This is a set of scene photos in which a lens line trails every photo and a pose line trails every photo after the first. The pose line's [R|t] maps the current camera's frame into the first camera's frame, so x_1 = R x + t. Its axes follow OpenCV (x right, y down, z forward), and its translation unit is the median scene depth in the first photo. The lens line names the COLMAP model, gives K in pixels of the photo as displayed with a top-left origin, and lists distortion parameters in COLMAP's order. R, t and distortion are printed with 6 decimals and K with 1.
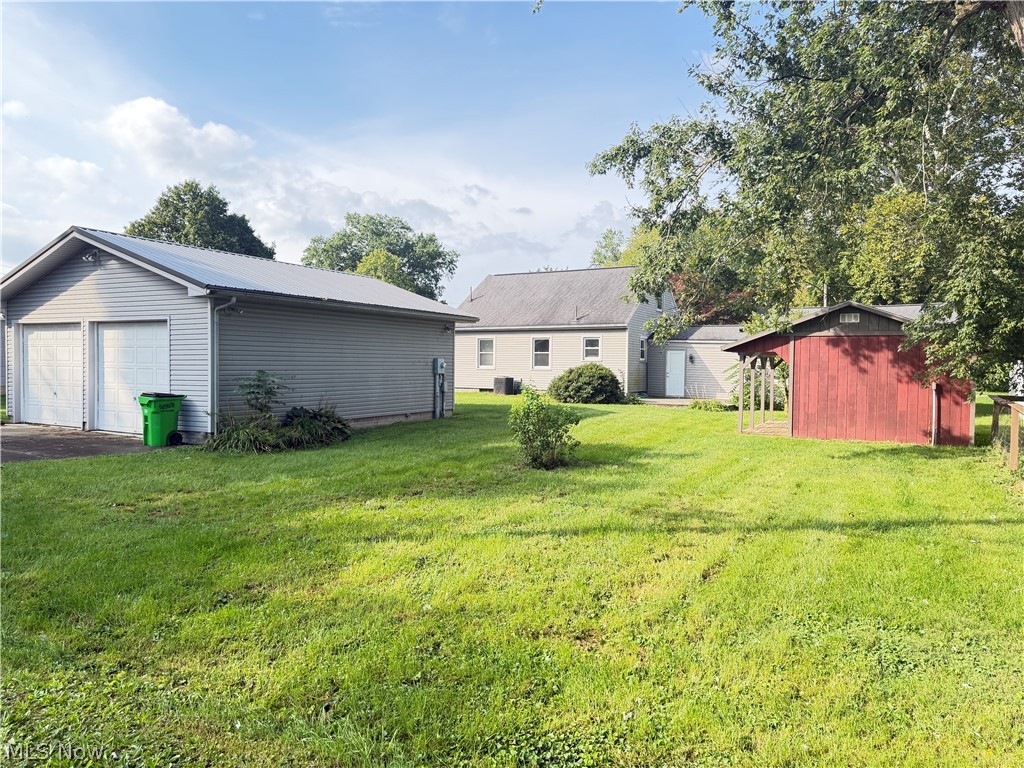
lens RADIAL K [[713.1, 0, 512.2], [0, 713.1, 384.4], [0, 0, 1]] dist [0.044411, -0.056812]
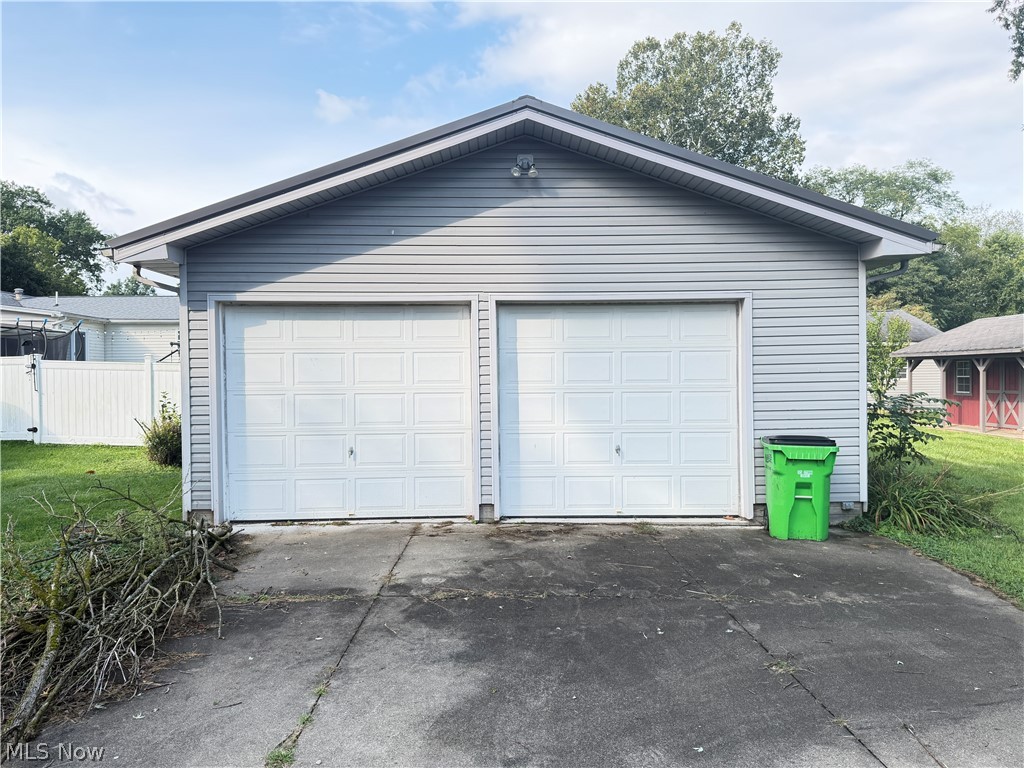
lens RADIAL K [[713.1, 0, 513.4], [0, 713.1, 382.3], [0, 0, 1]] dist [0.044411, -0.056812]
pose [[0.868833, -0.028517, 0.494283, -0.764044], [0.033366, 0.999443, -0.000989, -0.028572], [-0.493979, 0.017351, 0.869301, 0.532855]]
